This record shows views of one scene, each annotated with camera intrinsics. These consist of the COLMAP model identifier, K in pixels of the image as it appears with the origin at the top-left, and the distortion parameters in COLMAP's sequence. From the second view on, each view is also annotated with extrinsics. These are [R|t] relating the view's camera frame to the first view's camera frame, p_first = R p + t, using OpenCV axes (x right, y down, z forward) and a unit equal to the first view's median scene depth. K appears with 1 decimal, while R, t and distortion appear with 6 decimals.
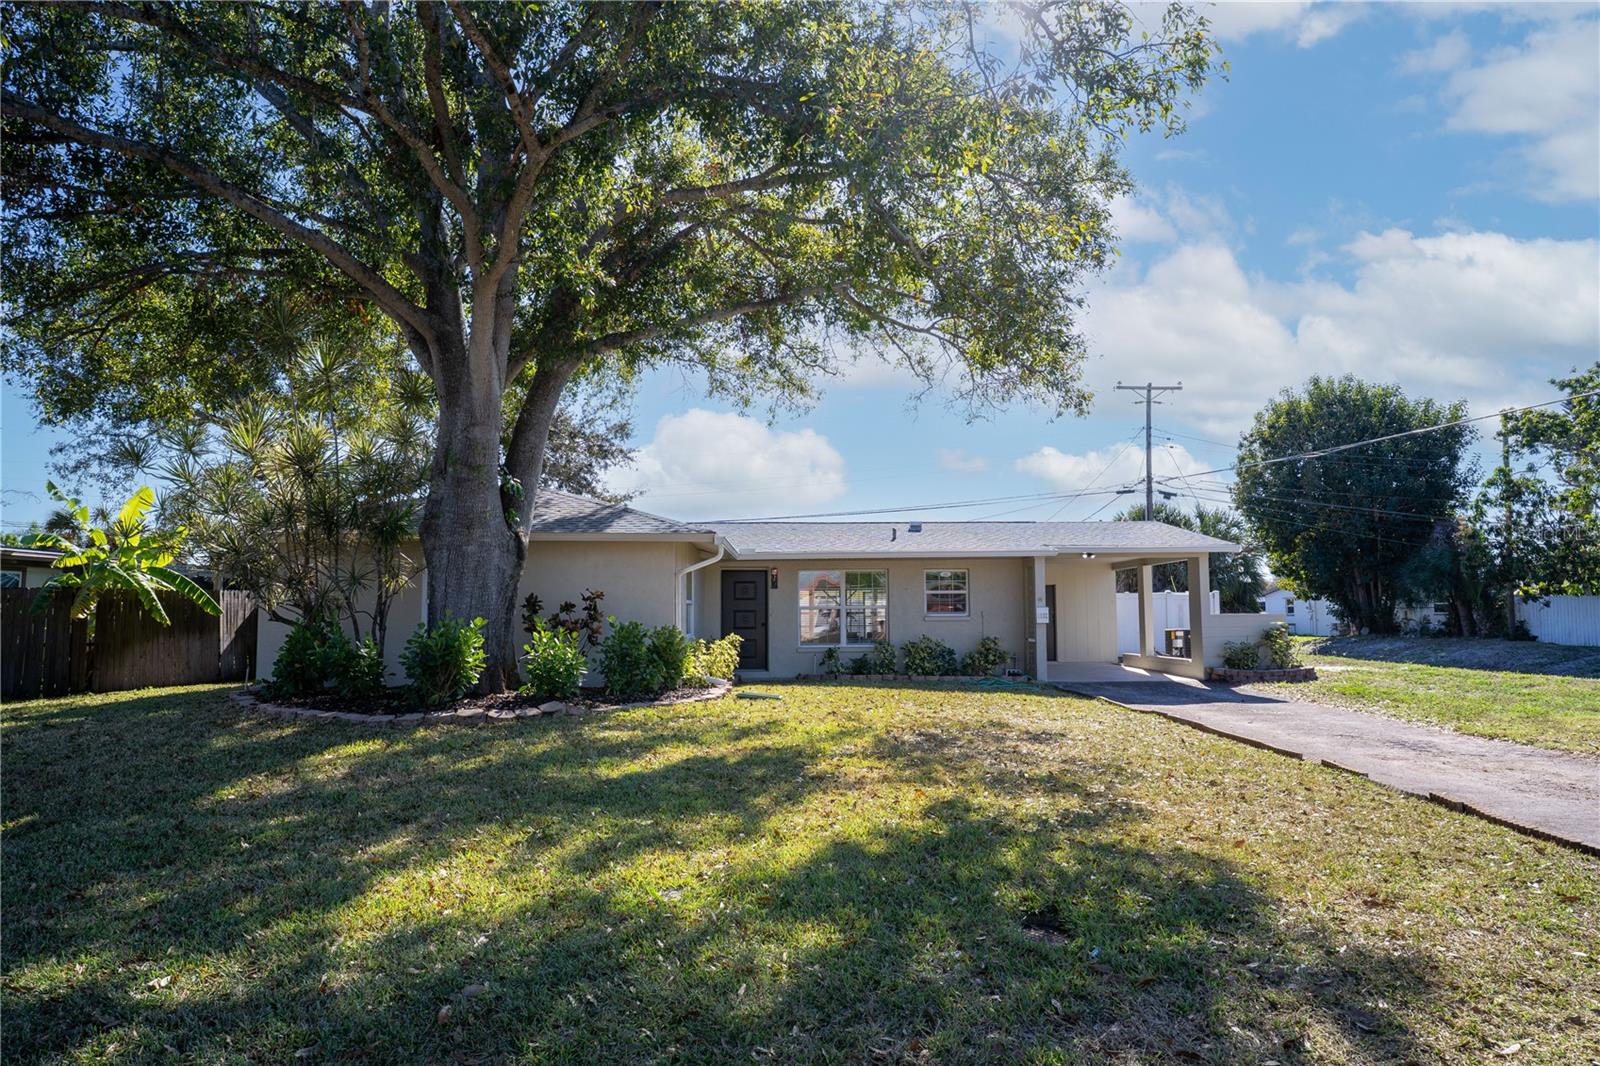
lens RADIAL K [[1002.9, 0, 800.6], [0, 1002.9, 529.6], [0, 0, 1]] dist [0.001854, 0.001260]
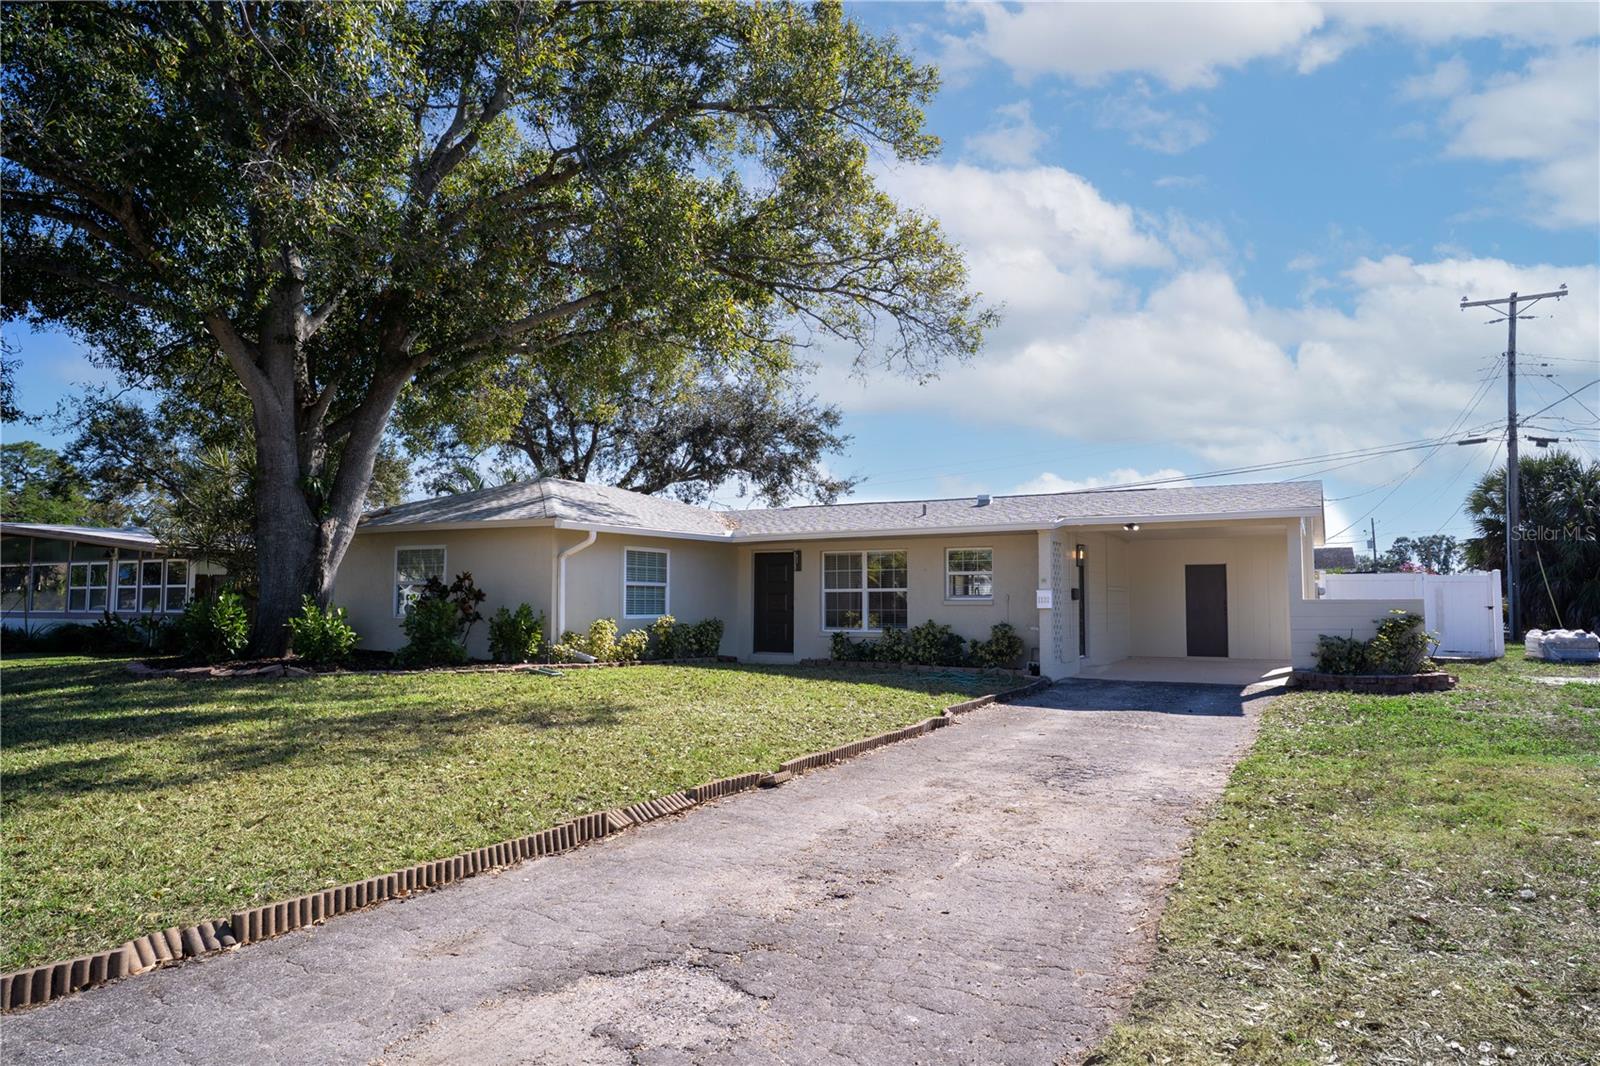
lens RADIAL K [[1002.9, 0, 799.5], [0, 1002.9, 540.6], [0, 0, 1]] dist [0.001854, 0.001260]
pose [[0.863721, -0.025109, -0.503344, 0.463567], [0.036036, 0.999279, 0.011988, 0.017050], [0.502680, -0.028493, 0.864003, 0.152223]]
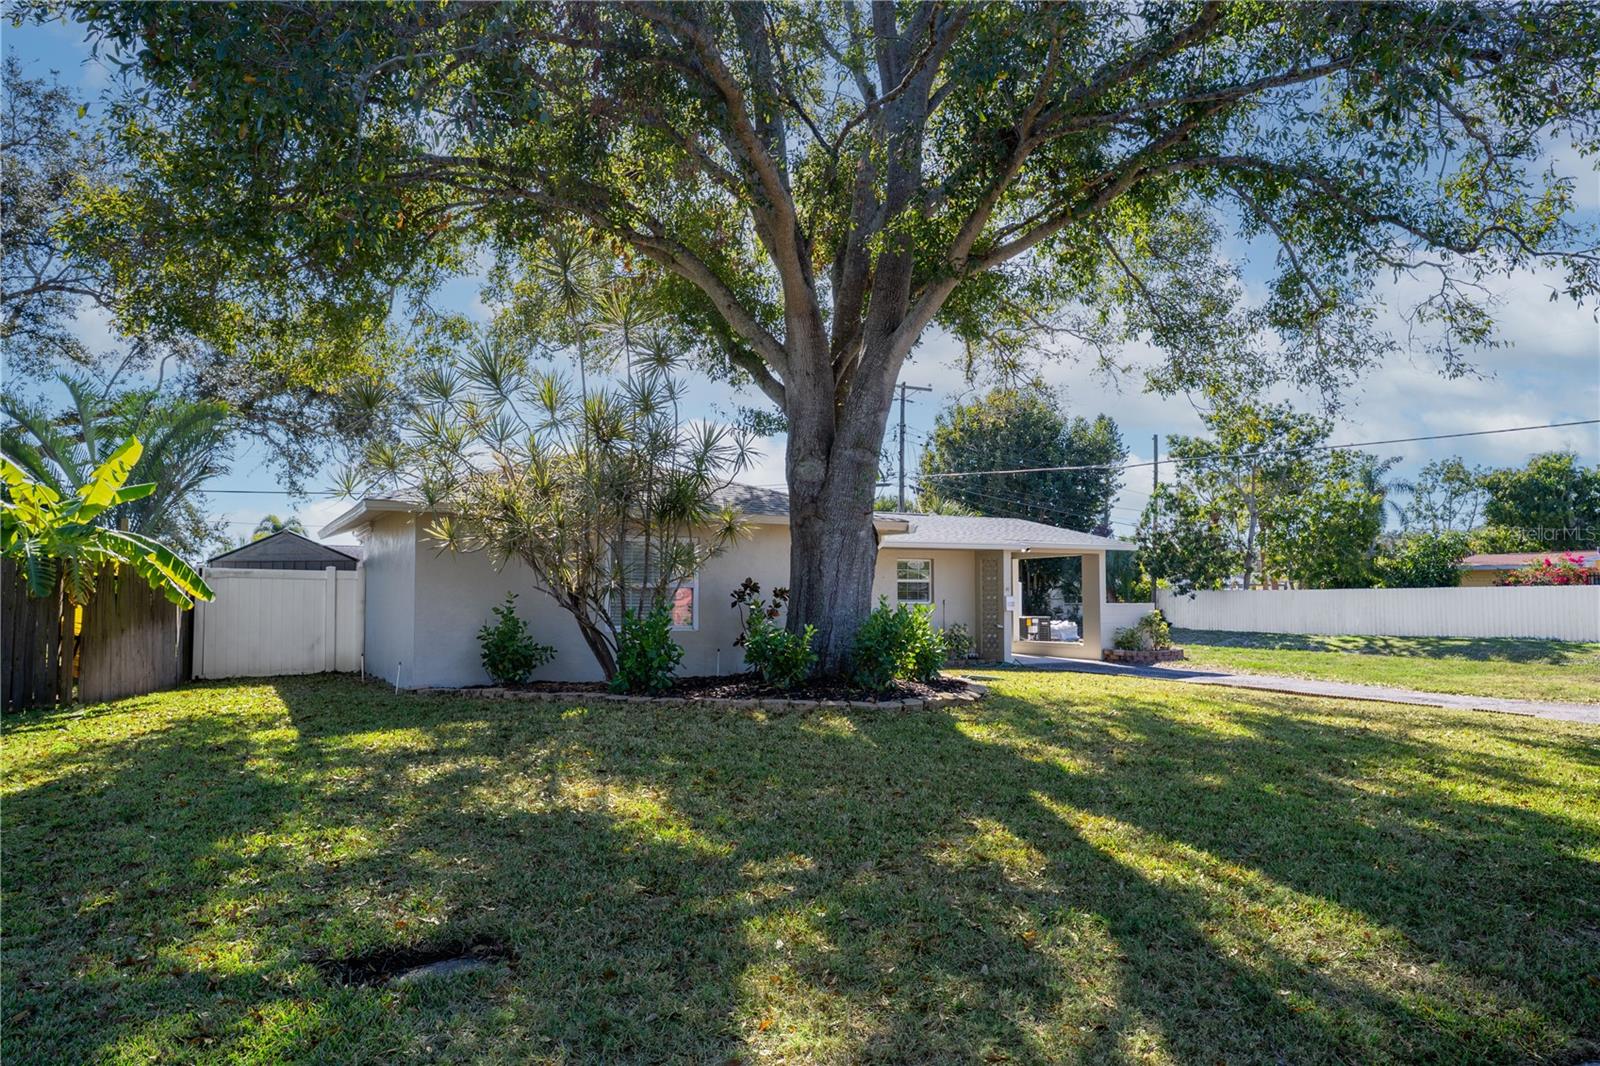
lens RADIAL K [[1106.9, 0, 800.4], [0, 1106.9, 533.5], [0, 0, 1]] dist [-0.000722, -0.000054]
pose [[0.886347, 0.036929, 0.461546, -0.491513], [-0.048297, 0.998751, 0.012836, 0.004453], [-0.460495, -0.033668, 0.887023, 0.033768]]
